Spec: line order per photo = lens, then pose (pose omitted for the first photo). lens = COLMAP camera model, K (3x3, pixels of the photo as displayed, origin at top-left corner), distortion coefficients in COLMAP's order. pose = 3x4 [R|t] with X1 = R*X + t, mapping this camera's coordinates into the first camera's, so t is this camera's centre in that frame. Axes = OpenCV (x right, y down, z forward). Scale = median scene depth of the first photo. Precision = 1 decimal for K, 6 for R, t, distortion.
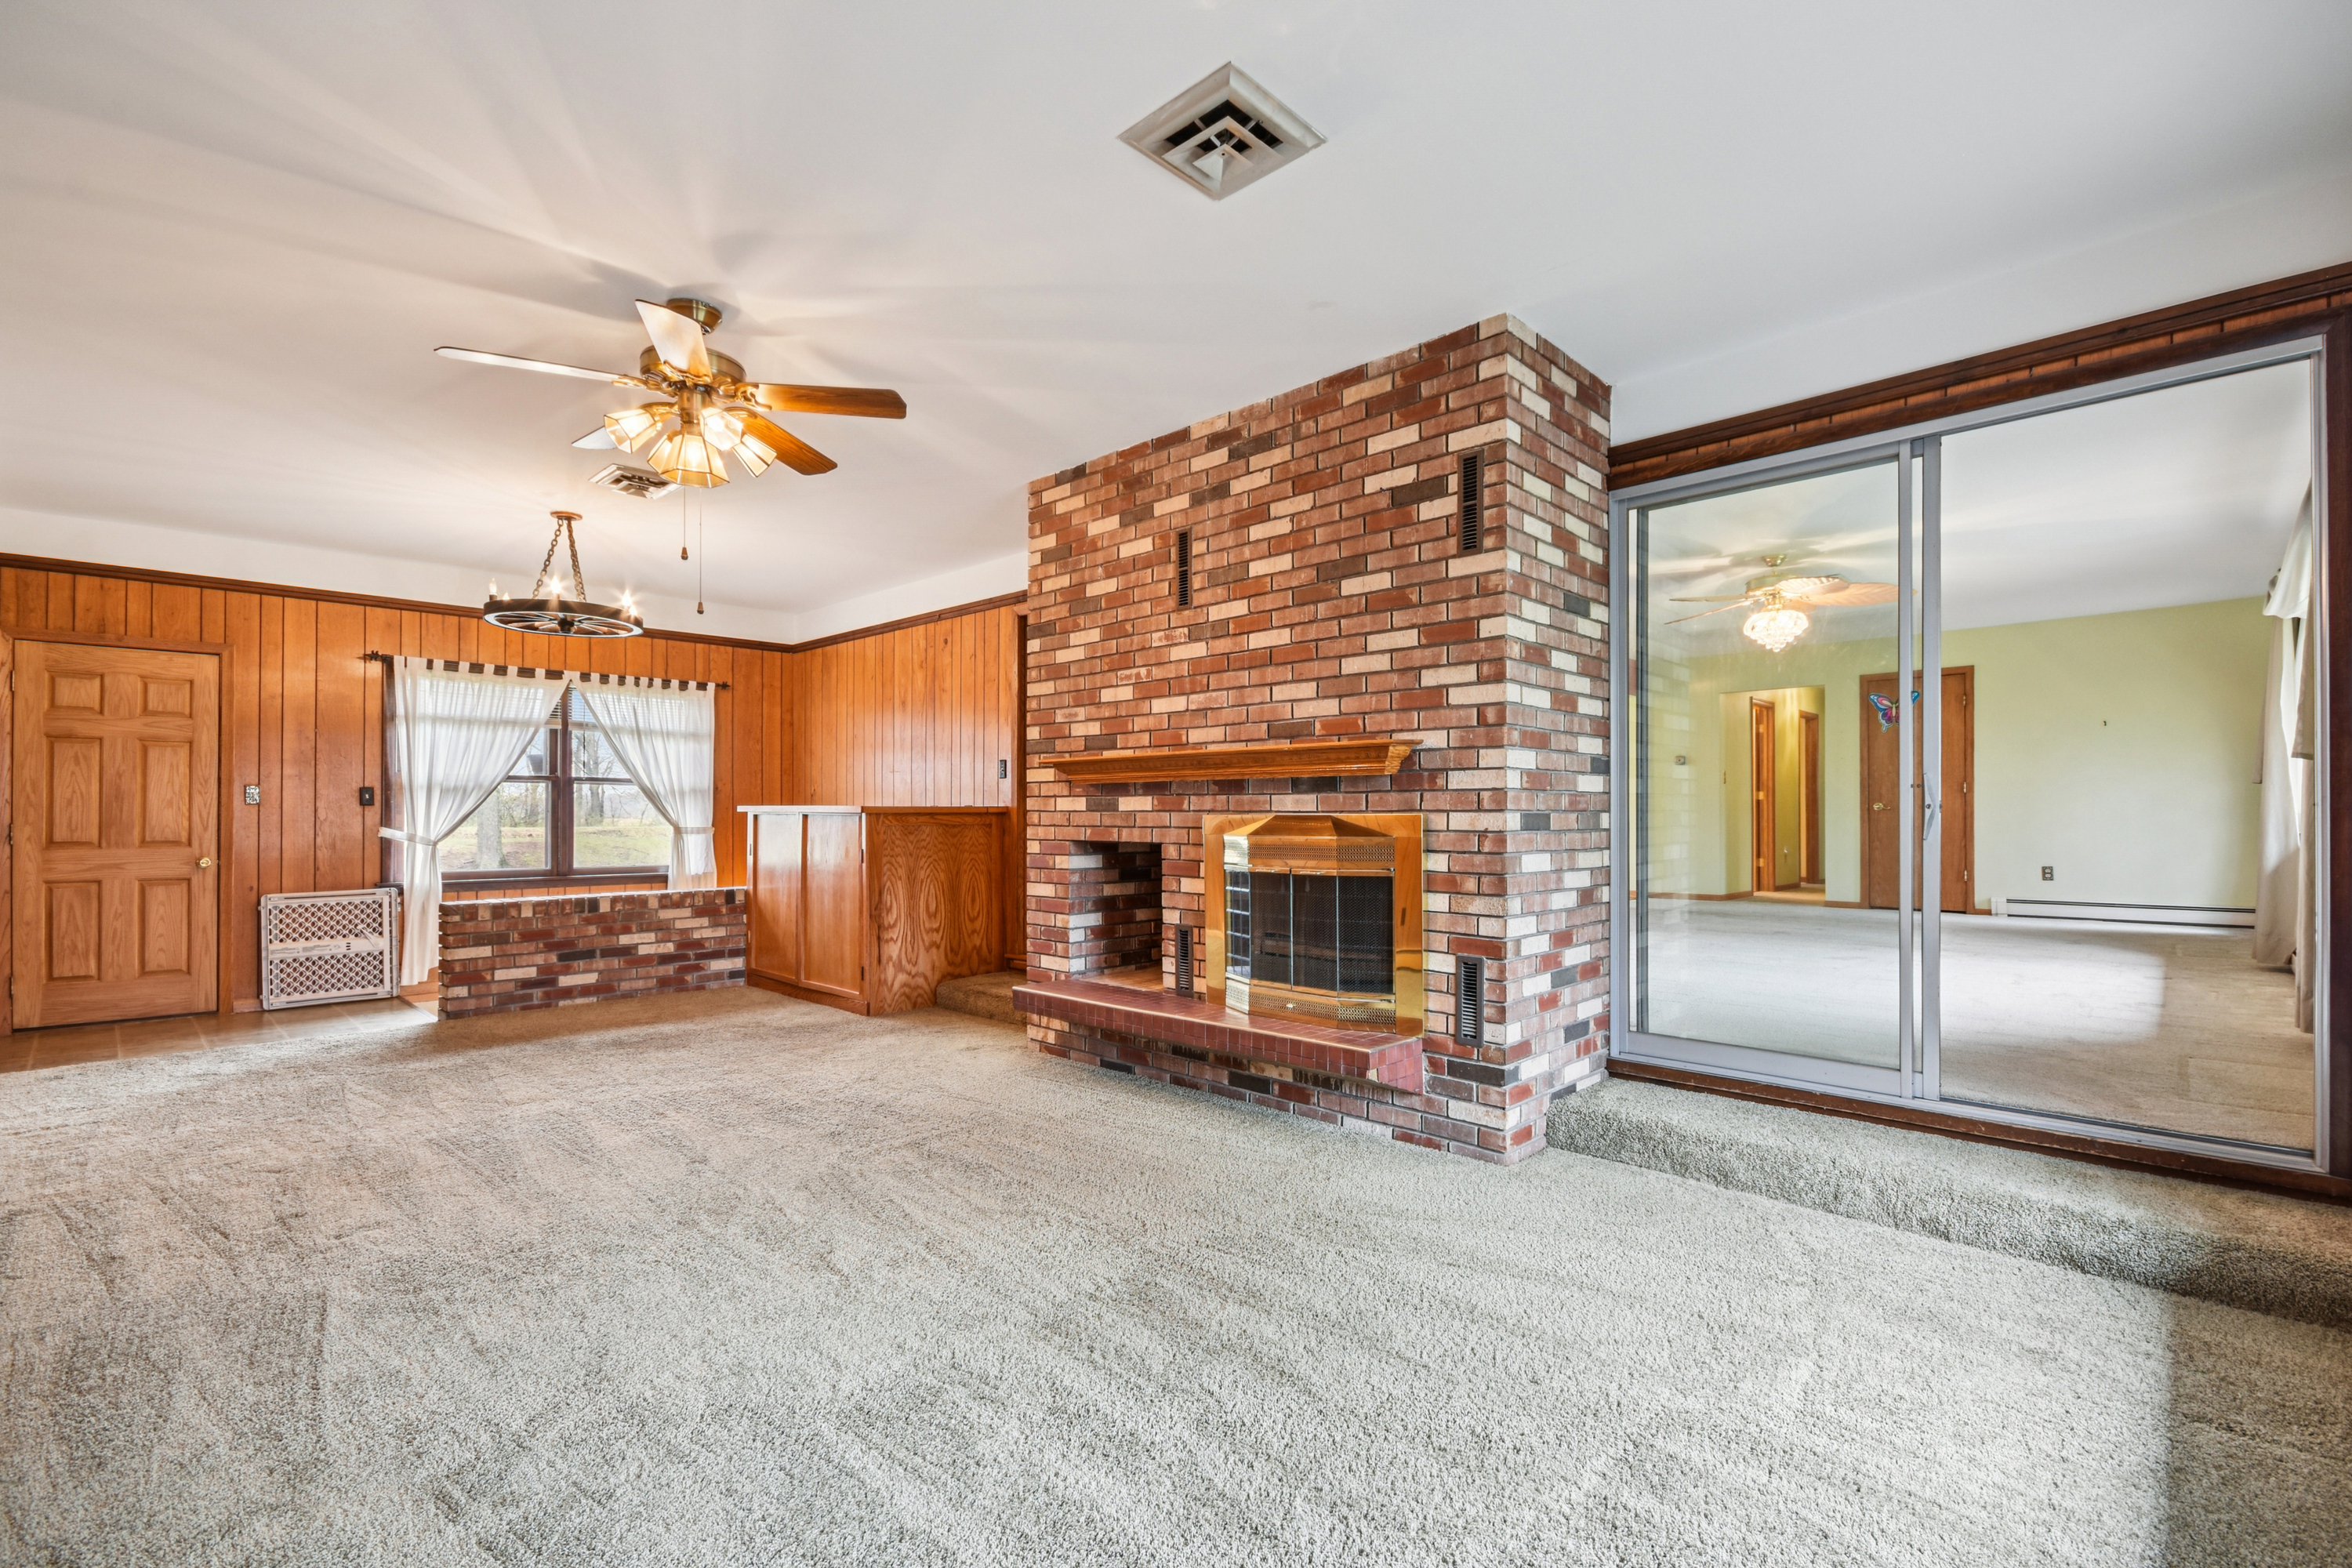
lens RADIAL K [[1056.7, 0, 1181.9], [0, 1056.7, 802.9], [0, 0, 1]] dist [-0.003073, -0.001320]
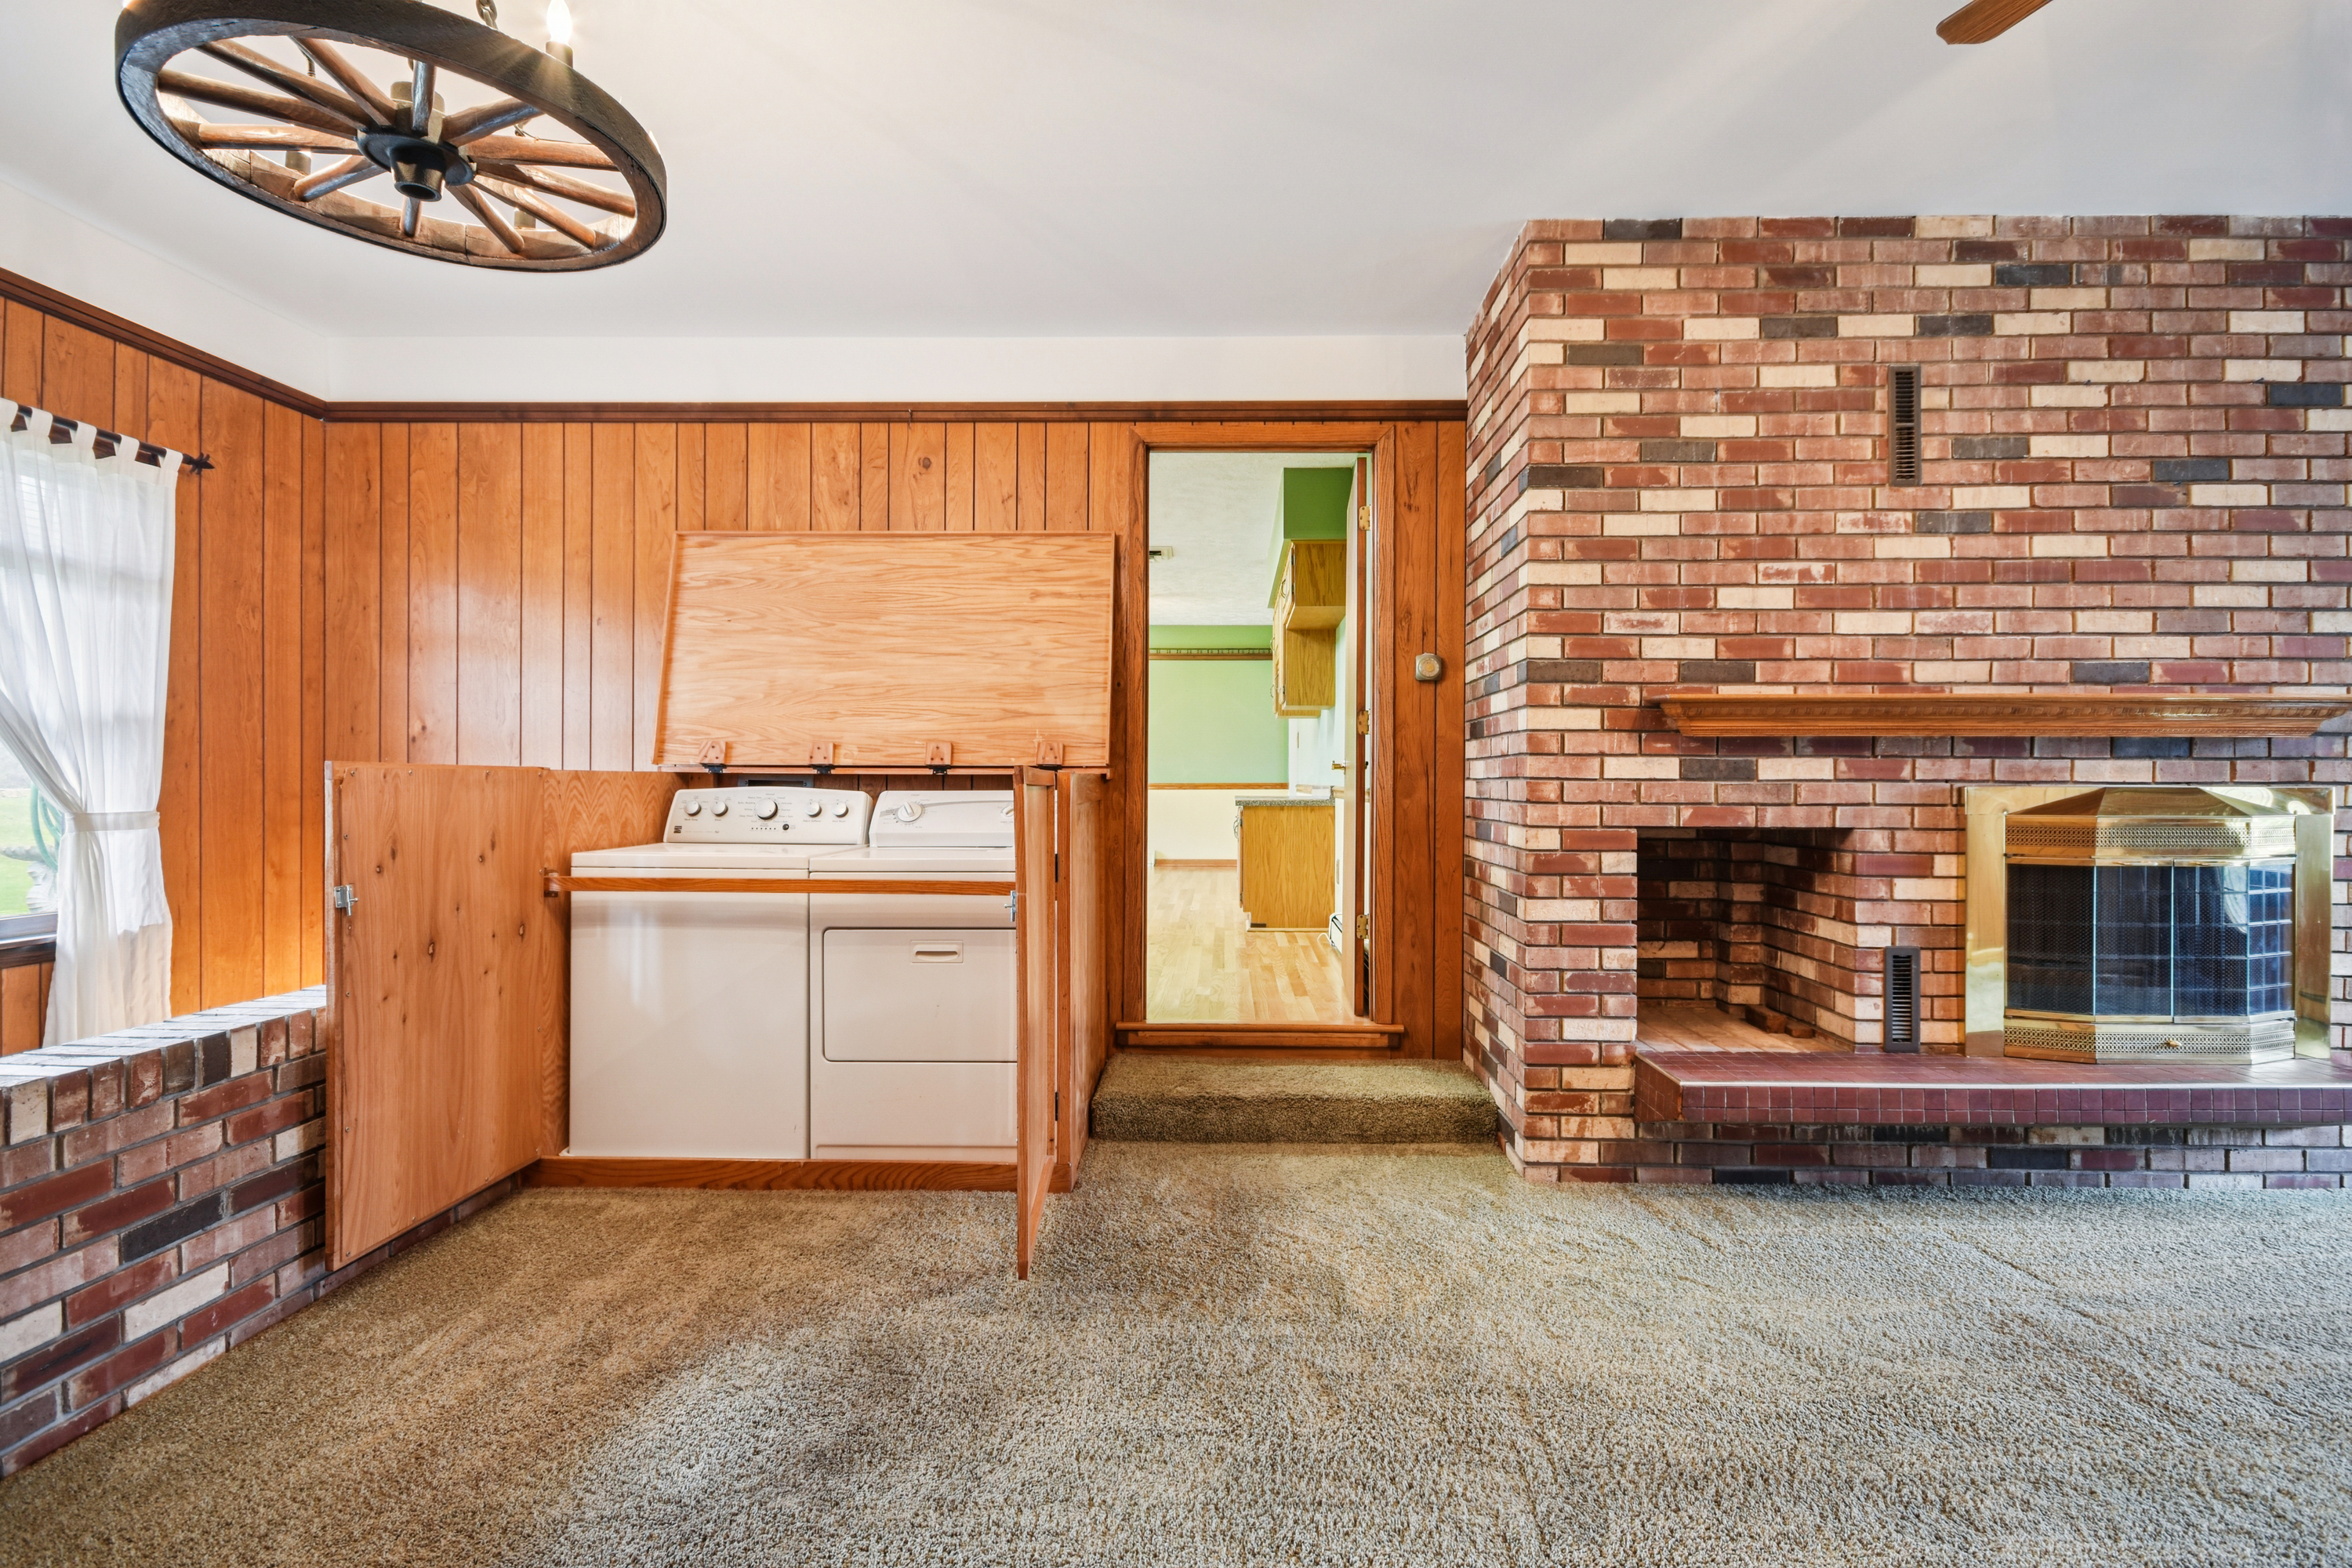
lens RADIAL K [[1104.8, 0, 1214.3], [0, 1104.8, 779.8], [0, 0, 1]] dist [0.016622, -0.013449]
pose [[0.734197, 0.003912, 0.678925, -0.838820], [-0.010656, 0.999927, 0.005762, 0.007849], [-0.678853, -0.011465, 0.734185, 0.803057]]
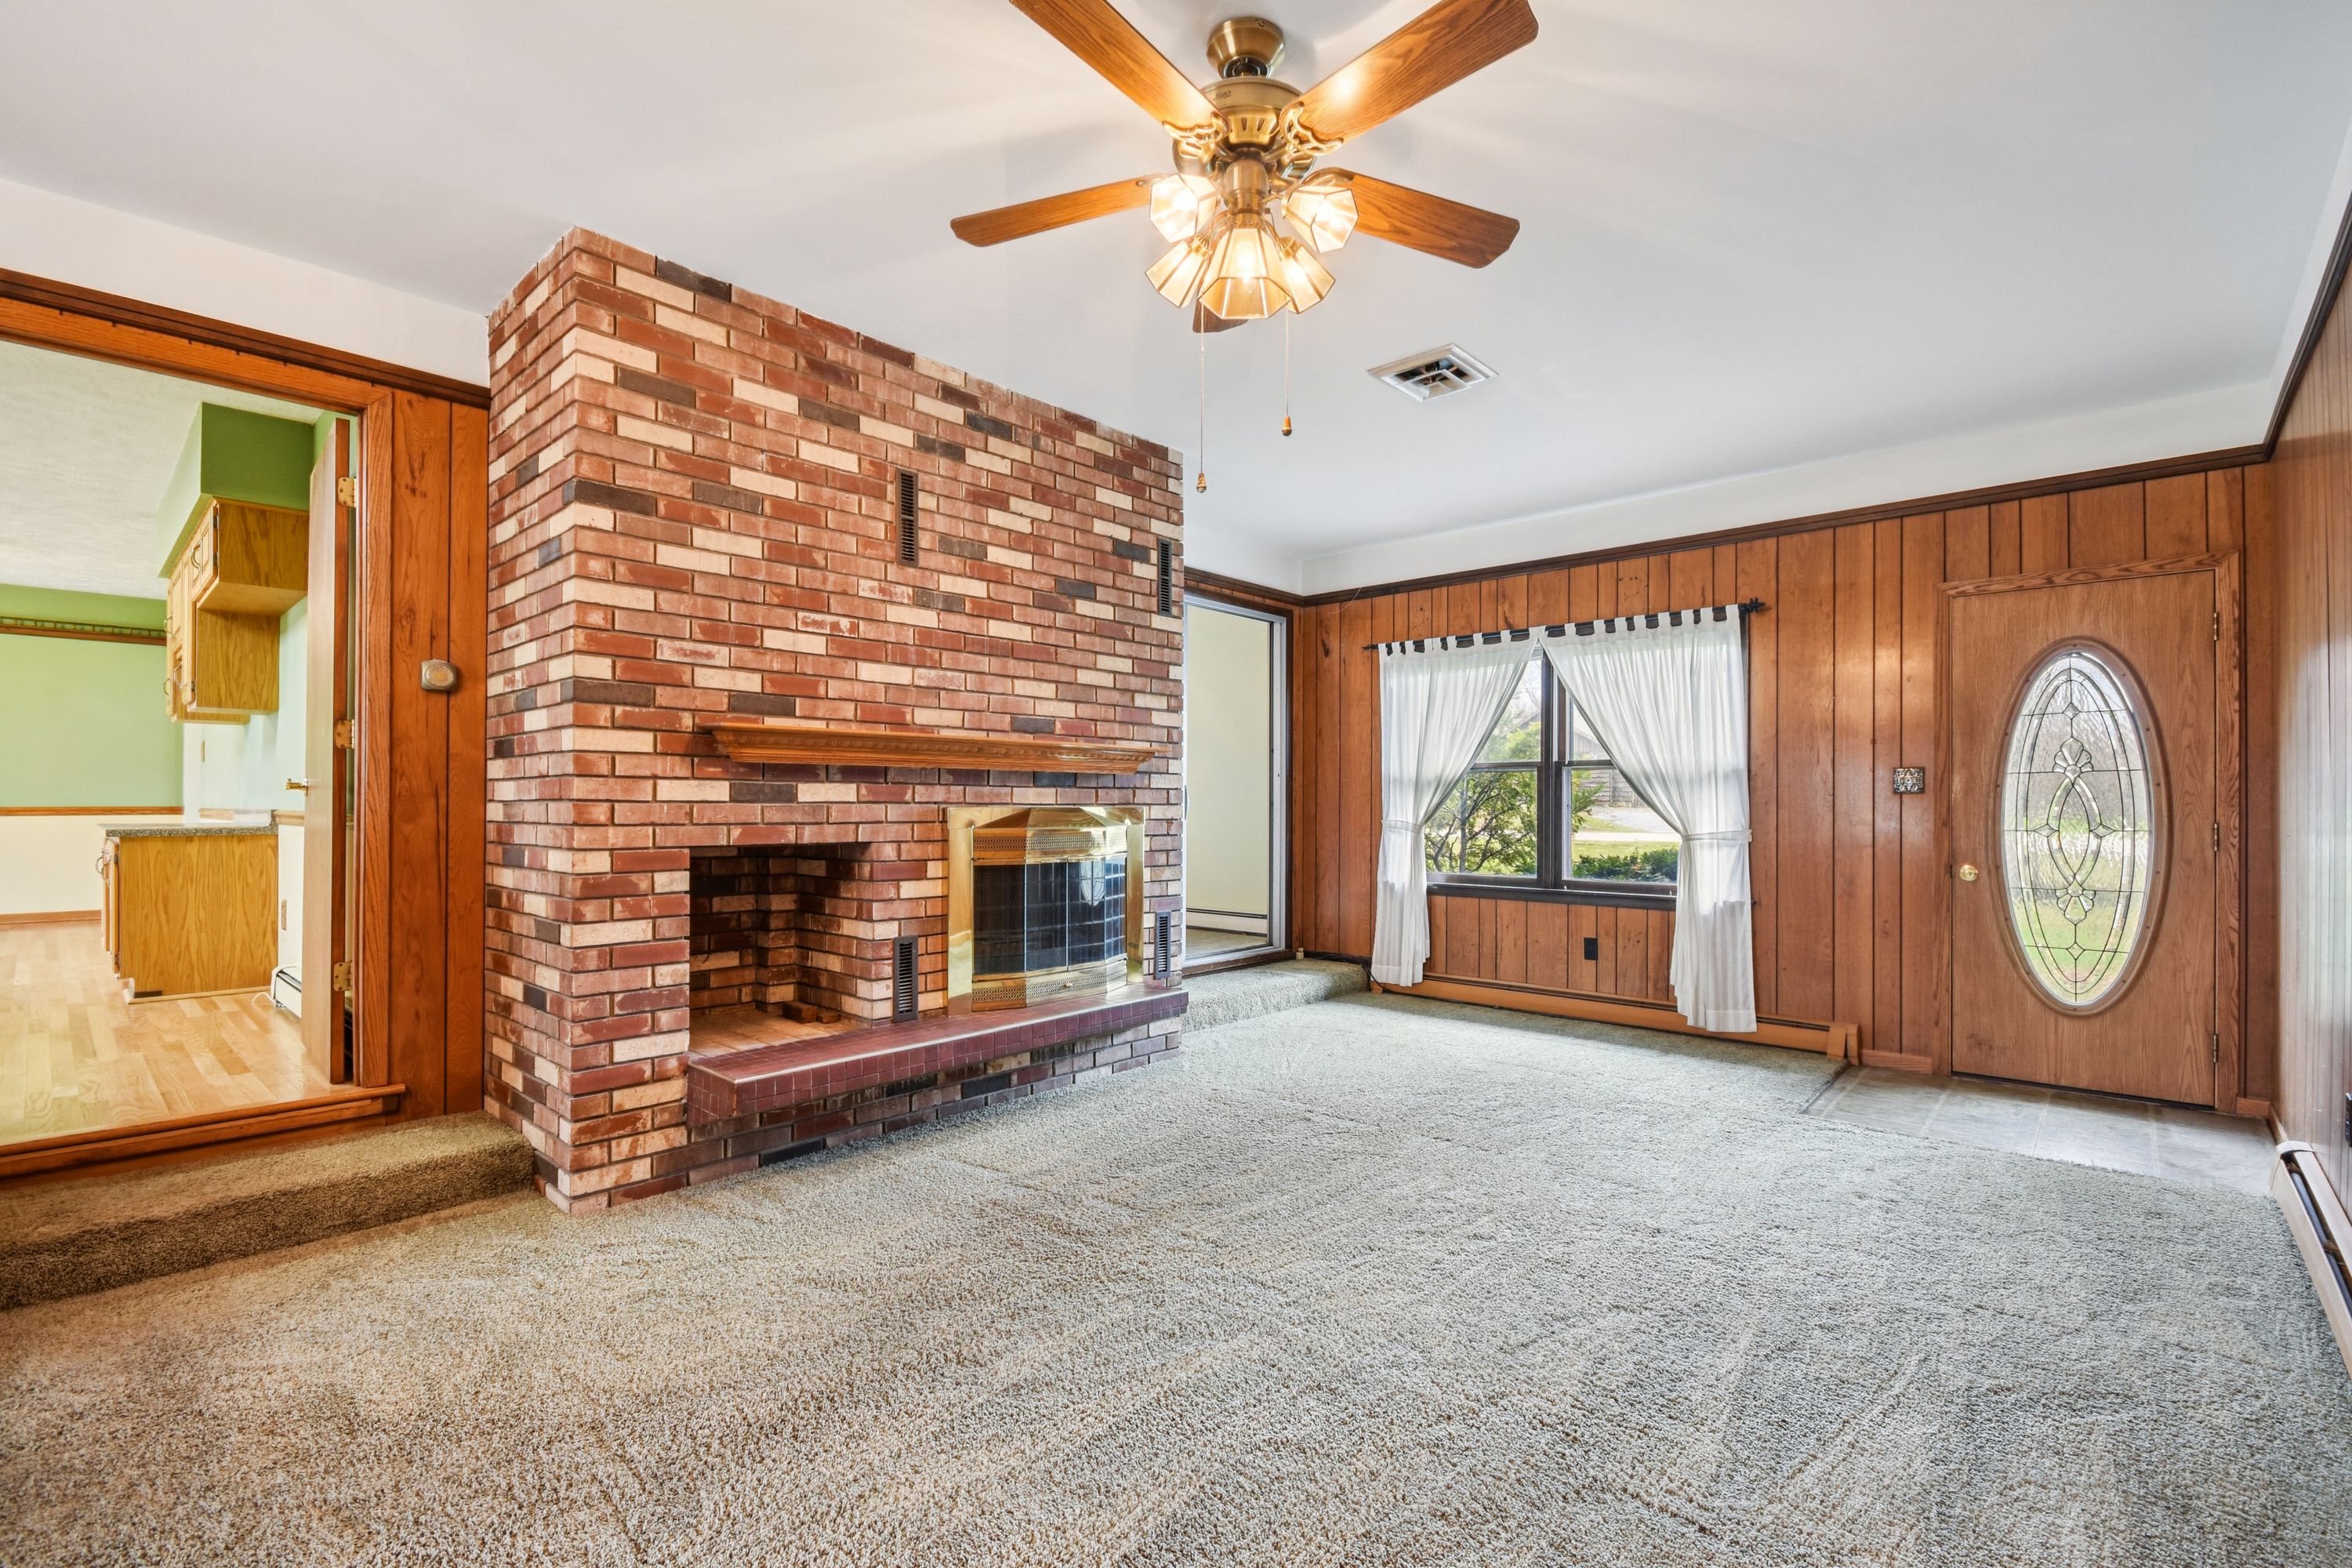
lens RADIAL K [[1040.5, 0, 1184.3], [0, 1040.5, 801.6], [0, 0, 1]] dist [-0.001224, 0.000356]
pose [[-0.033523, 0.005540, 0.999423, -0.869889], [-0.010828, 0.999924, -0.005906, 0.009535], [-0.999379, -0.011020, -0.033461, 0.832951]]
